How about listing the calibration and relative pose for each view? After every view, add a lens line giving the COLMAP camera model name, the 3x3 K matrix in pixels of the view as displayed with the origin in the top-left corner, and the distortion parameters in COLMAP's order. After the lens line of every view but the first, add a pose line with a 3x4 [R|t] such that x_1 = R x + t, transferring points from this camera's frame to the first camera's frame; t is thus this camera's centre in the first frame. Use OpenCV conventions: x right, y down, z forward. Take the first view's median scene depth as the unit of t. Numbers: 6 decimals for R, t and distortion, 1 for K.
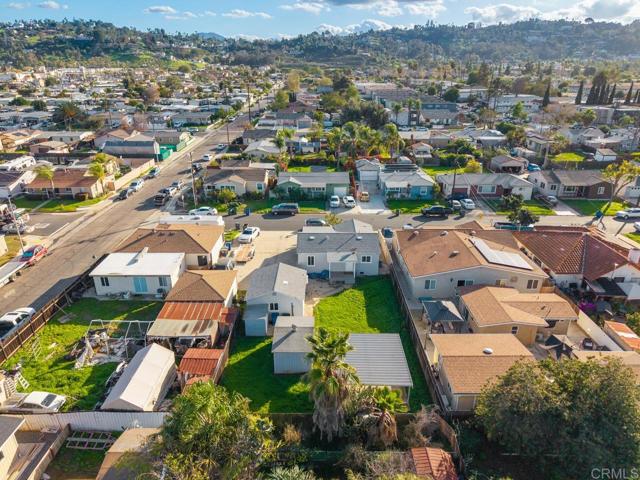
lens RADIAL K [[436.7, 0, 320.0], [0, 436.7, 240.0], [0, 0, 1]] dist [0.025187, -0.020660]
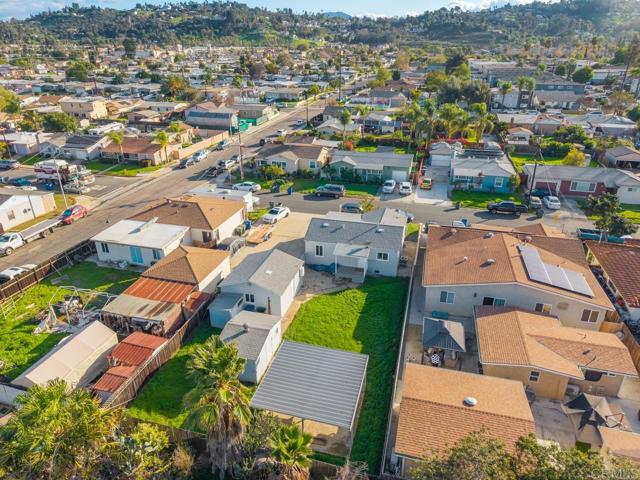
lens RADIAL K [[436.7, 0, 320.0], [0, 436.7, 240.0], [0, 0, 1]] dist [0.025187, -0.020660]
pose [[0.964655, 0.107842, -0.240440, 0.122565], [-0.098695, 0.993871, 0.049804, -0.011069], [0.244338, -0.024314, 0.969385, 0.100598]]
